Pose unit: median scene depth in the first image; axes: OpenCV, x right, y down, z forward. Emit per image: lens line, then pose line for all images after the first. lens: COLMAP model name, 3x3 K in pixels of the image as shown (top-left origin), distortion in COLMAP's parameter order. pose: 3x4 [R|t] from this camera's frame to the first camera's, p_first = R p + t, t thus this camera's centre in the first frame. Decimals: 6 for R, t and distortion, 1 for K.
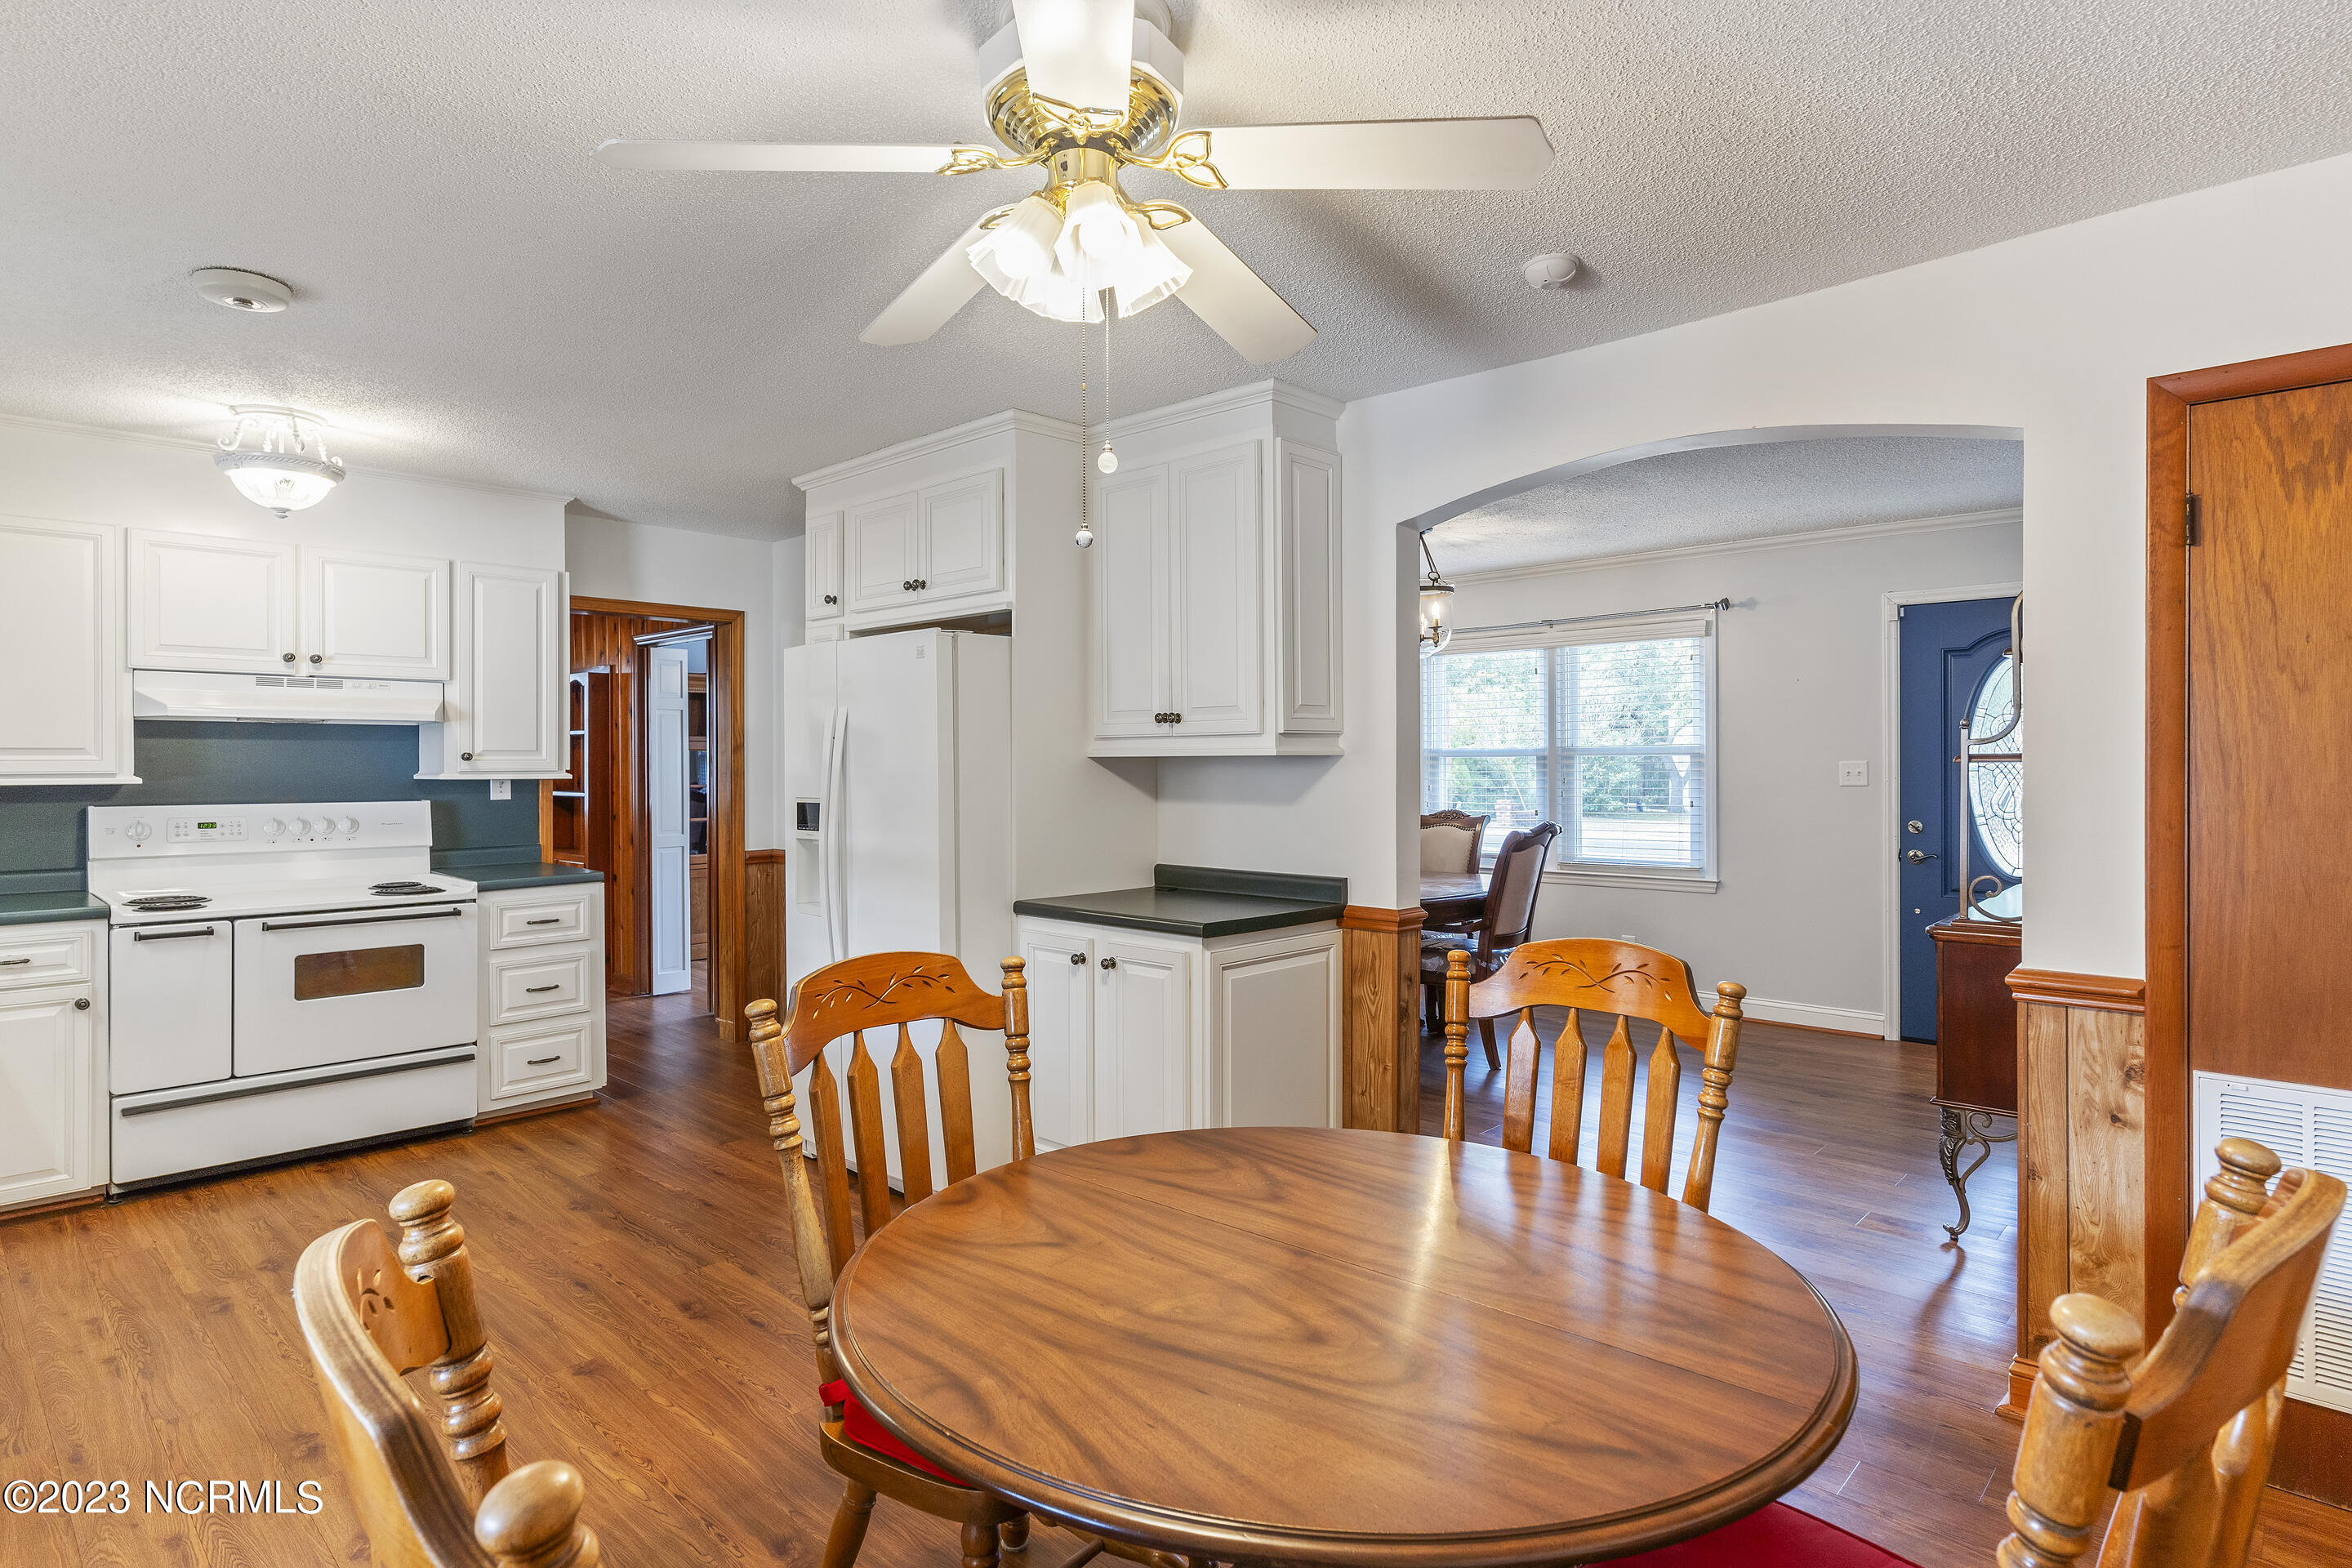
lens RADIAL K [[1222.9, 0, 1161.9], [0, 1222.9, 771.1], [0, 0, 1]] dist [-0.002966, 0.000029]
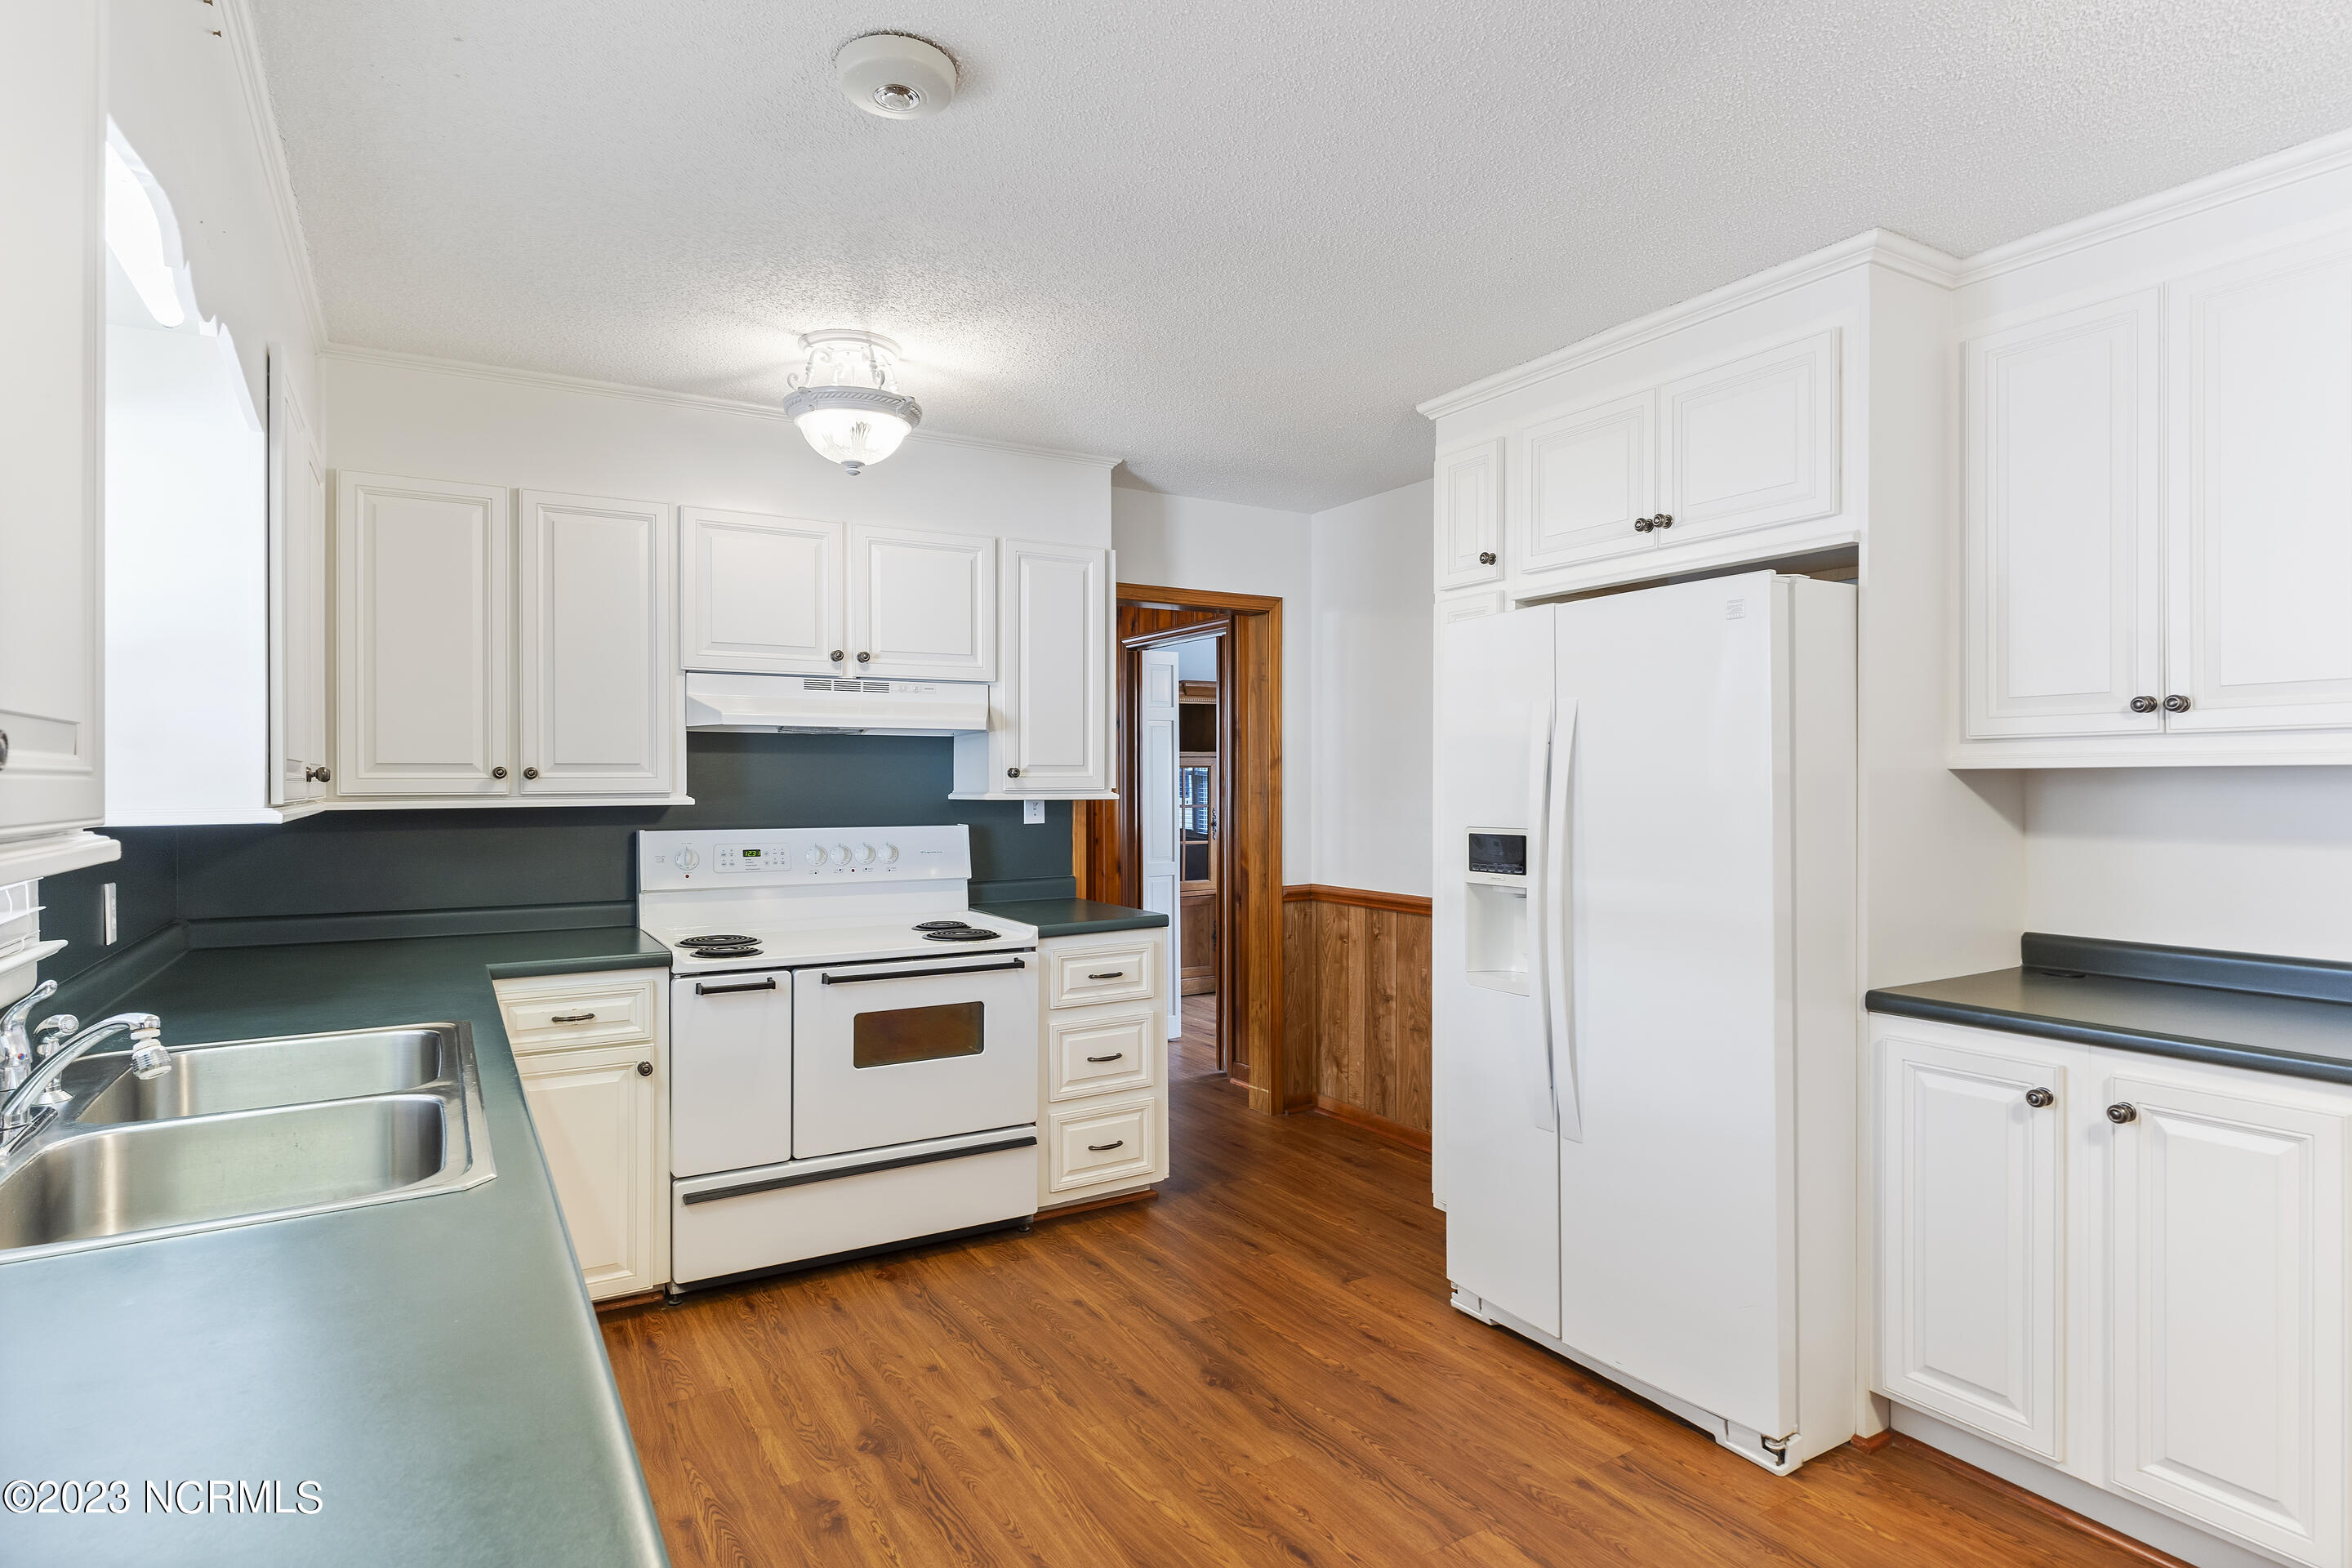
lens RADIAL K [[1222.4, 0, 1170.3], [0, 1222.4, 791.3], [0, 0, 1]] dist [-0.004632, 0.000271]
pose [[0.964838, 0.000589, -0.262846, -0.274189], [-0.000318, 0.999999, 0.001072, -0.000192], [0.262847, -0.000951, 0.964837, 0.248124]]
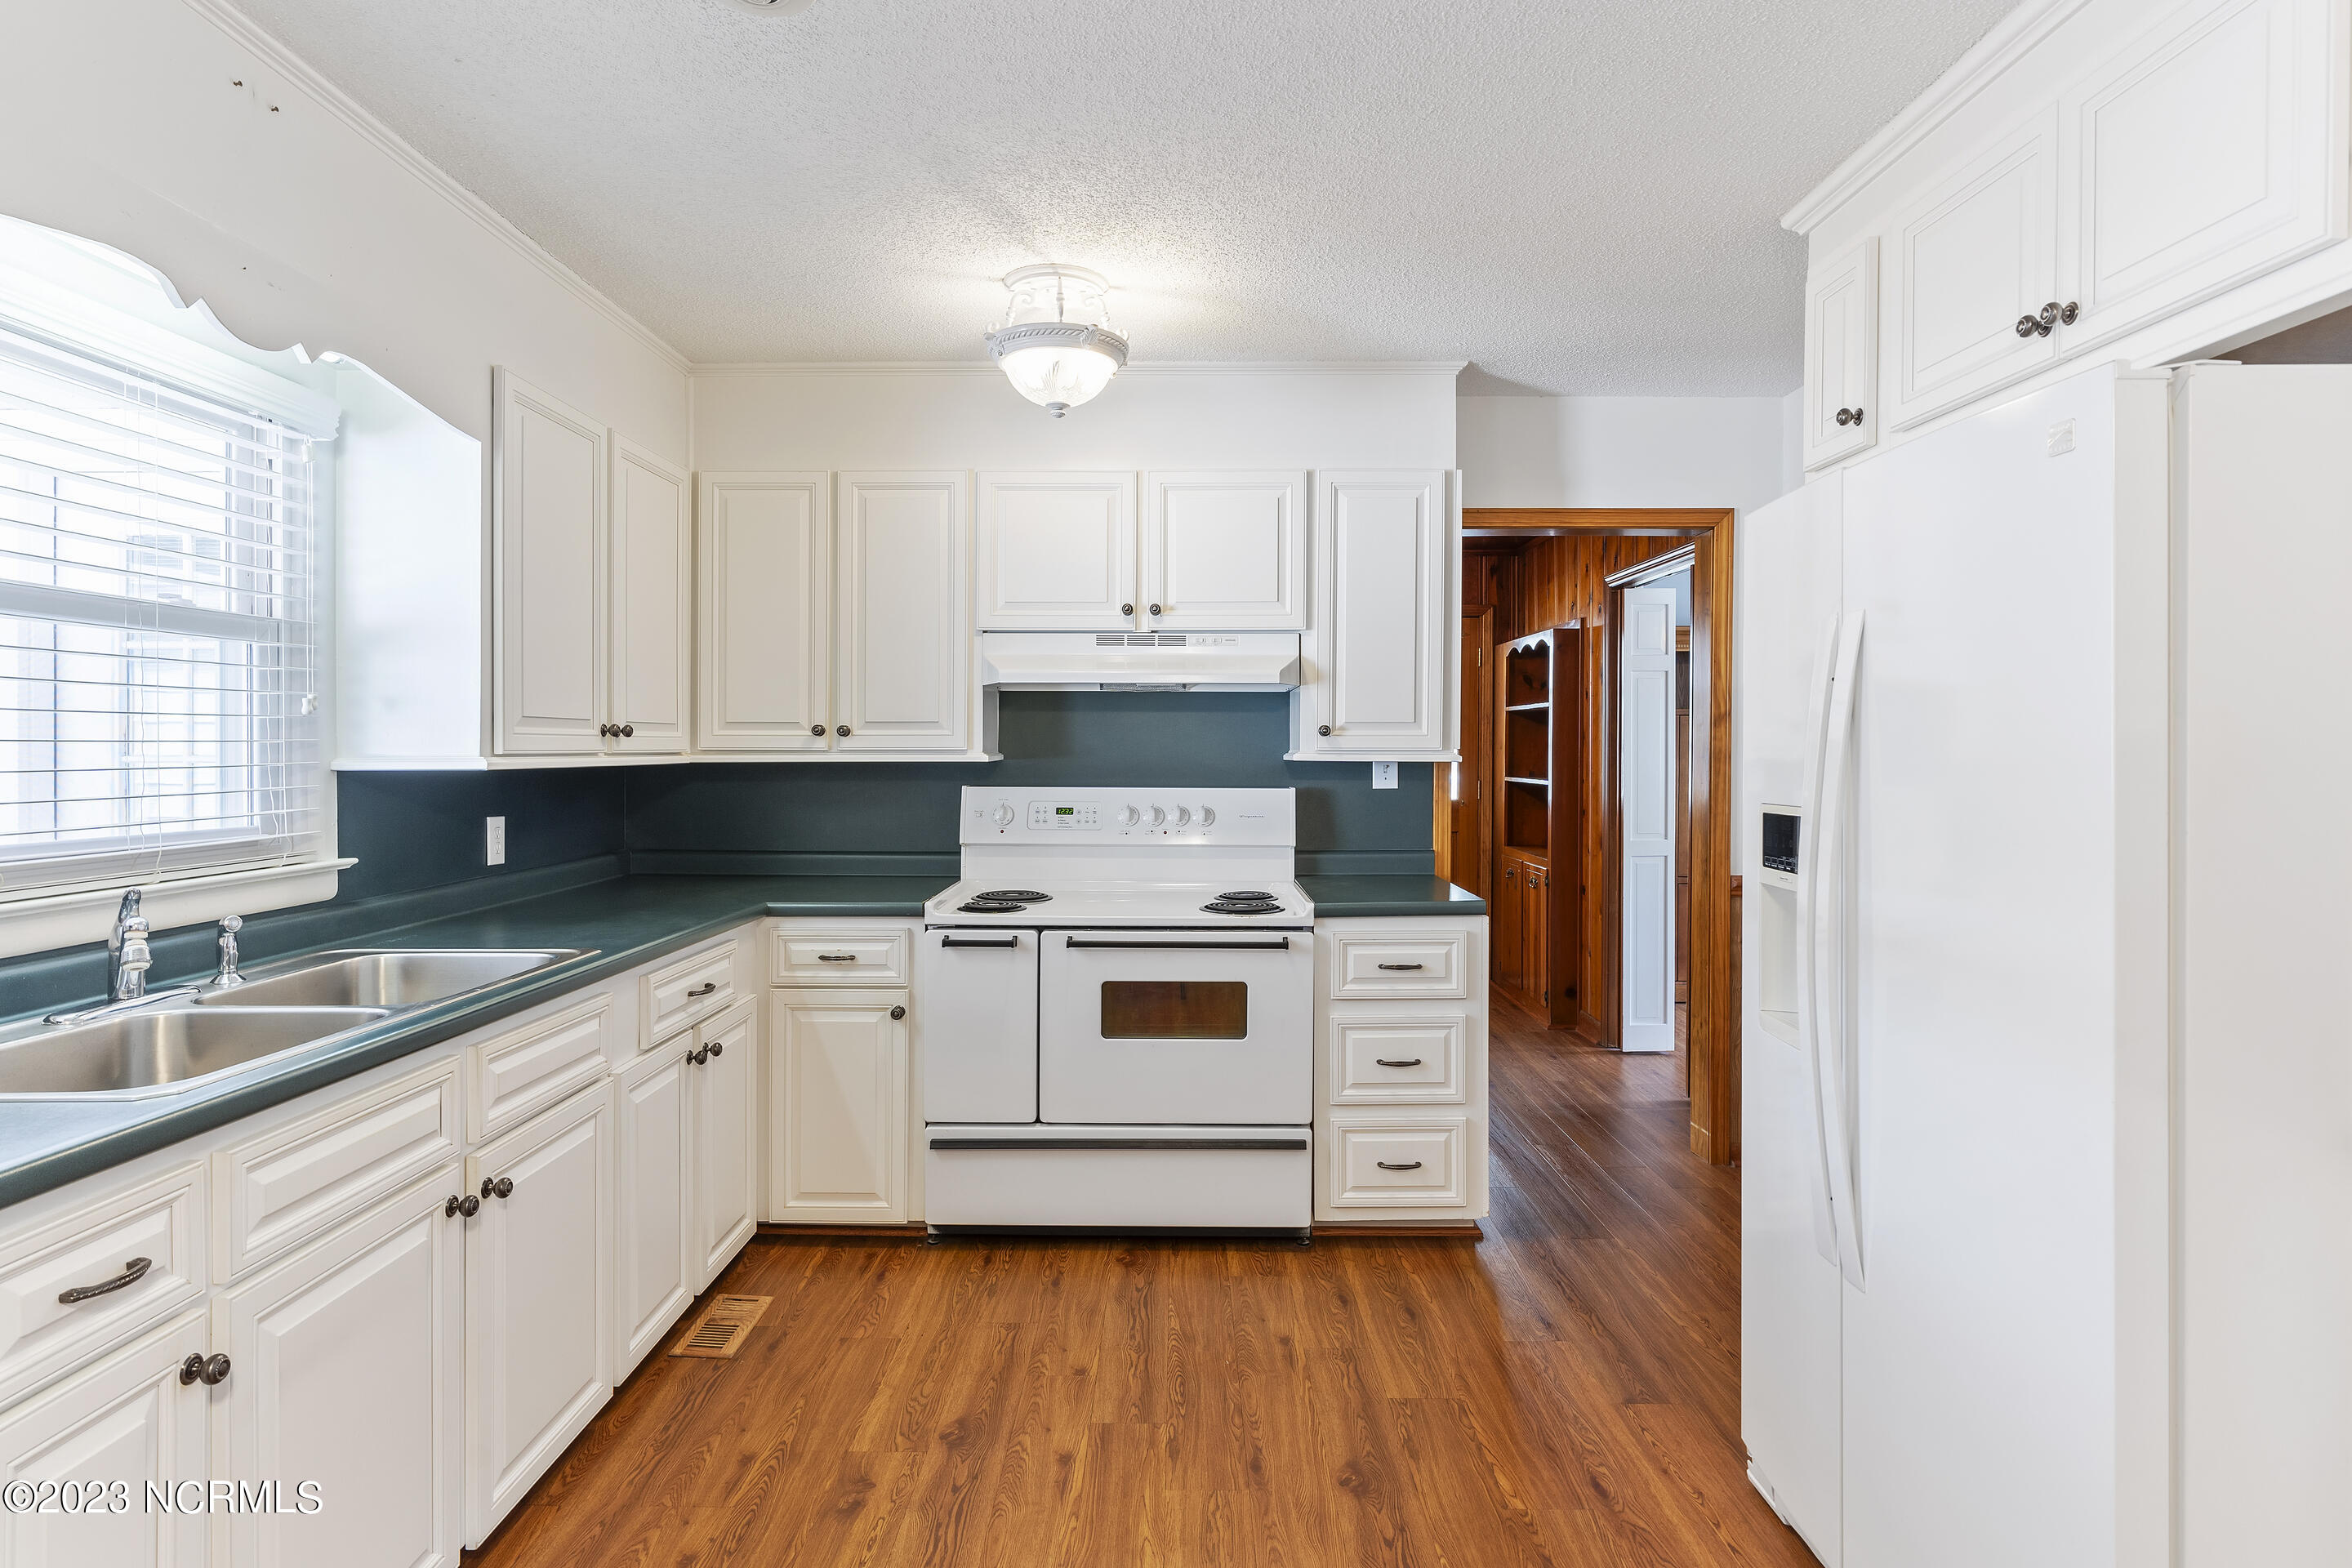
lens RADIAL K [[1235.8, 0, 1177.0], [0, 1235.8, 762.8], [0, 0, 1]] dist [-0.001243, 0.000341]
pose [[0.687578, 0.011983, -0.726012, -0.091860], [-0.008025, 0.999928, 0.008903, 0.001949], [0.726066, -0.000295, 0.687625, 0.462364]]
